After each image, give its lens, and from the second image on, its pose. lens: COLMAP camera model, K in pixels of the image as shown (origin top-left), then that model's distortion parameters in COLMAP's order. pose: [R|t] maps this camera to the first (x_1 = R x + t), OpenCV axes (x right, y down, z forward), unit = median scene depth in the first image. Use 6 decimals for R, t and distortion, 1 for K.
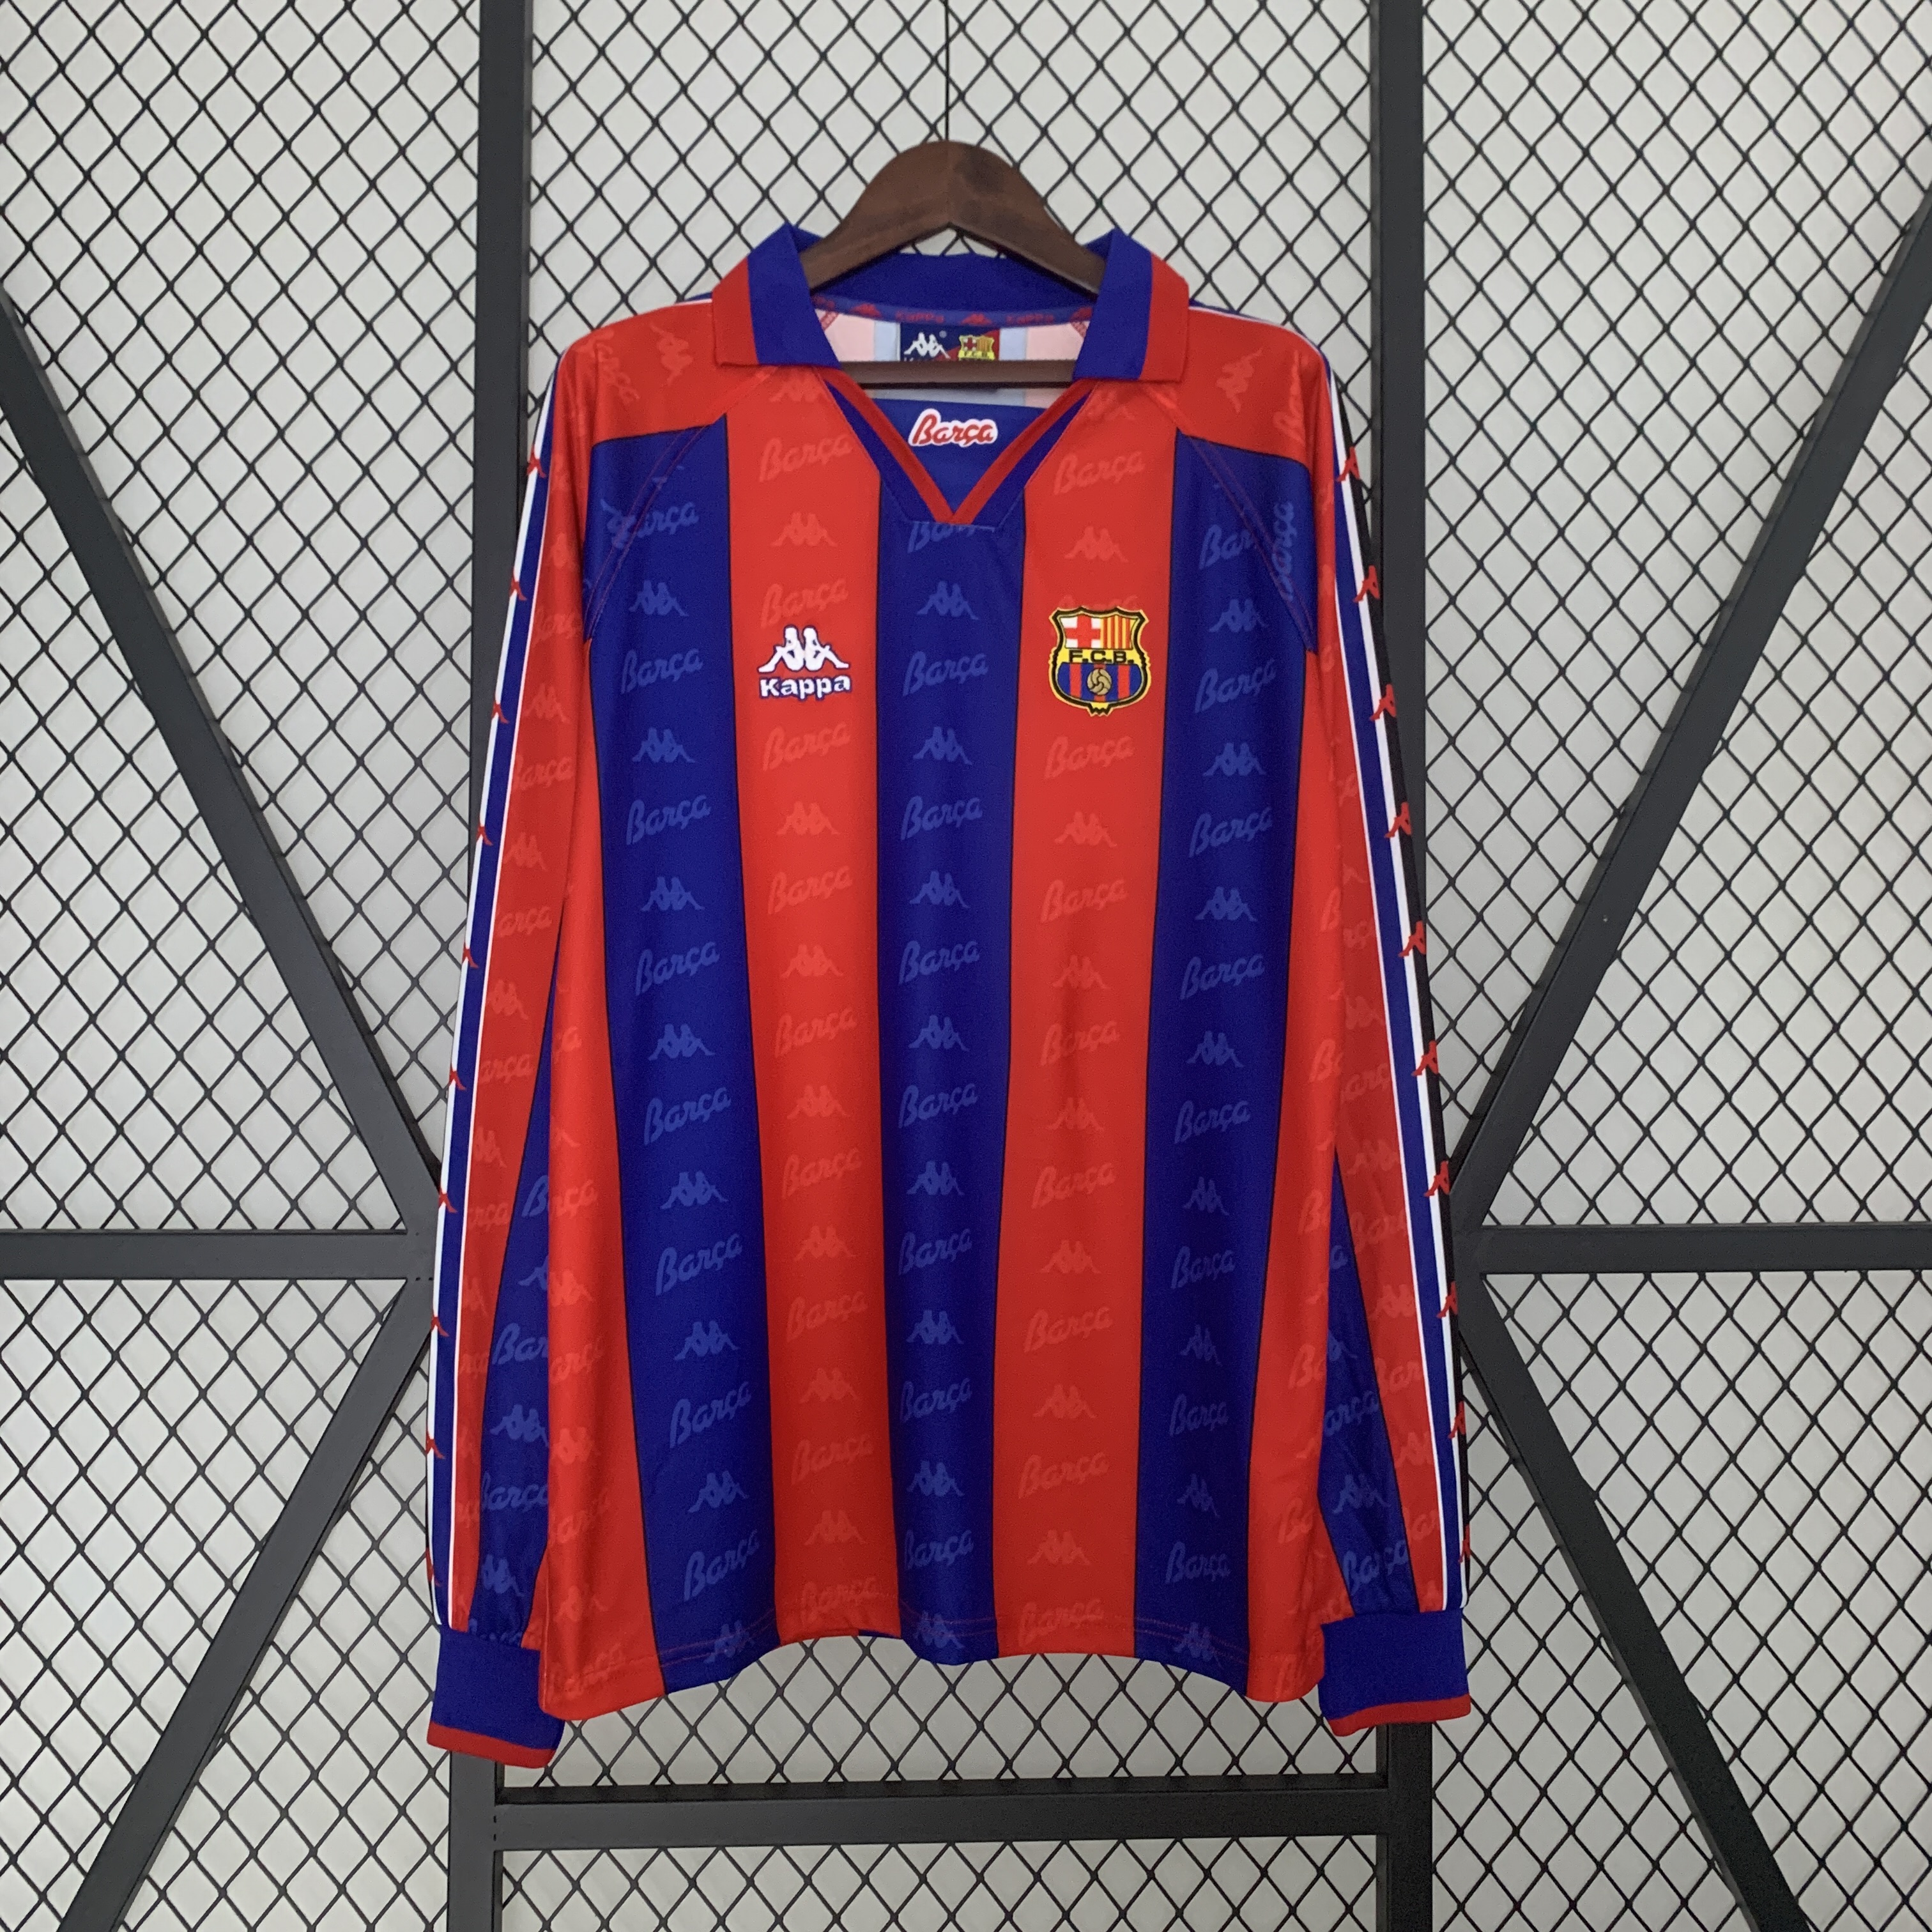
lens RADIAL K [[2326.2, 0, 966.6], [0, 2326.2, 1016.2], [0, 0, 1]] dist [0.002971, 0.014443]
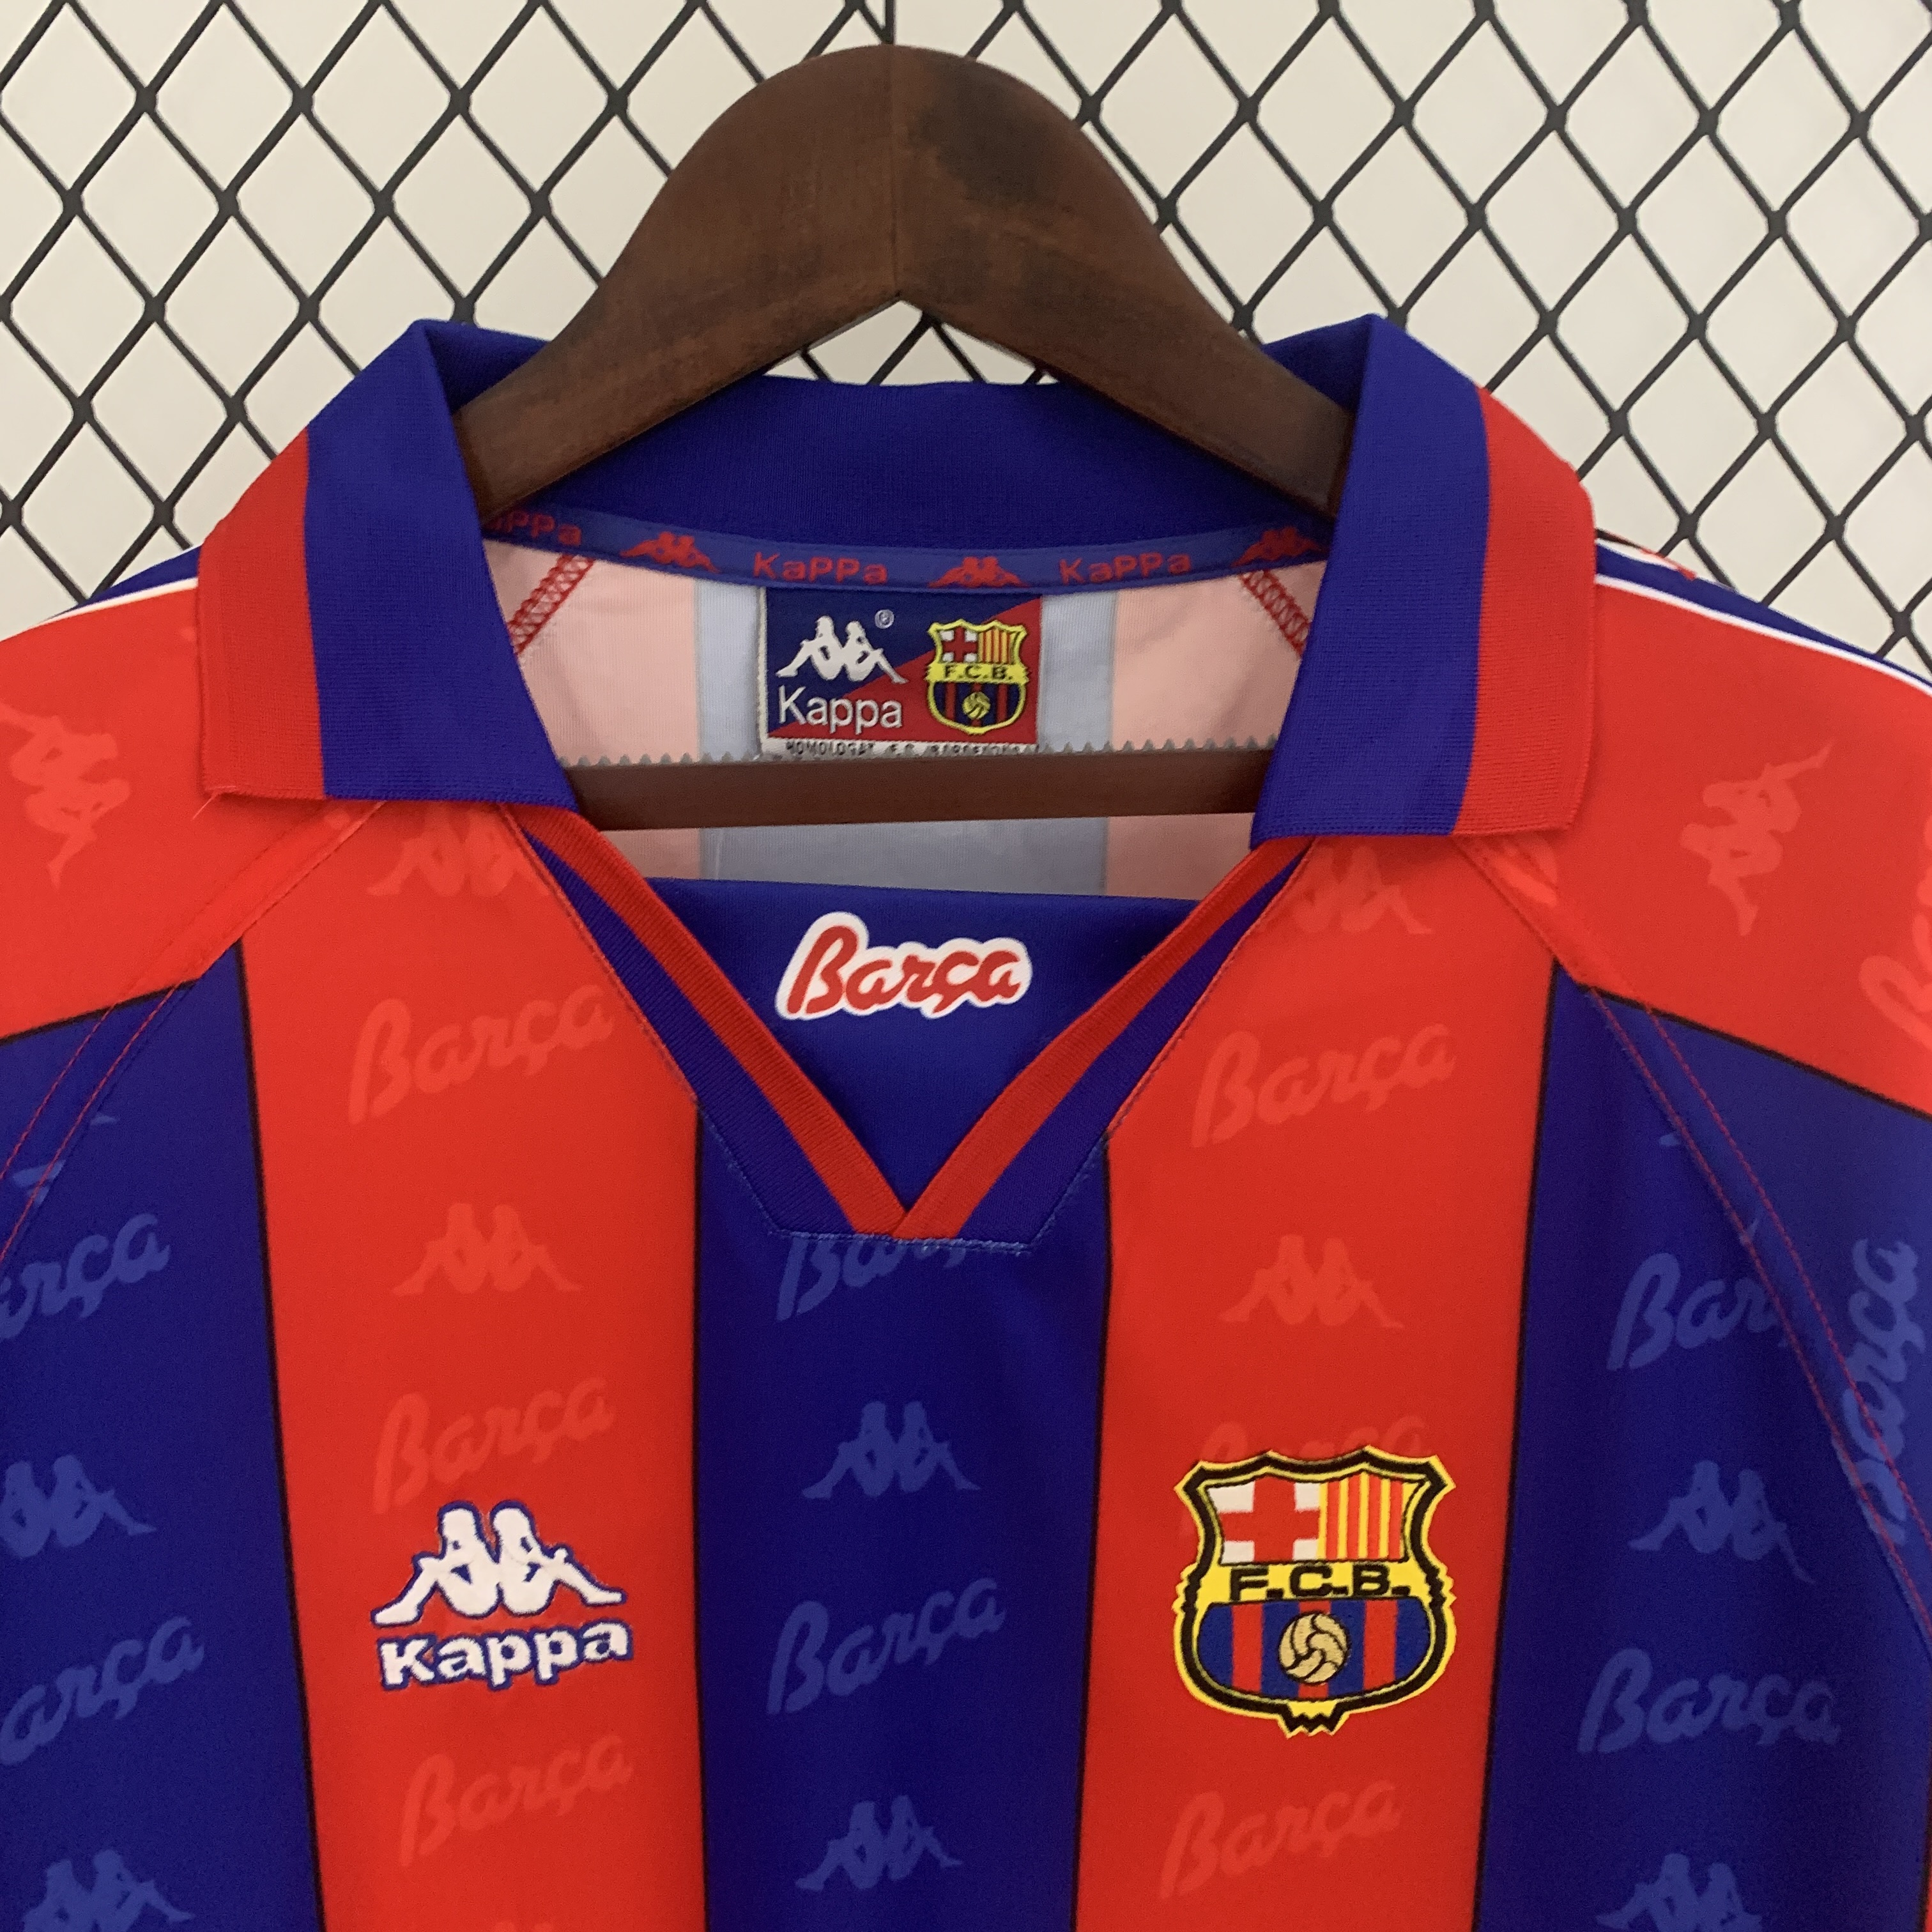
lens RADIAL K [[2387.5, 0, 966.0], [0, 2387.5, 966.0], [0, 0, 1]] dist [0.011325, 0.015601]
pose [[0.999598, 0.002575, -0.028227, 0.012991], [0.001848, 0.987823, 0.155569, -0.297322], [0.028284, -0.155559, 0.987422, 0.628161]]
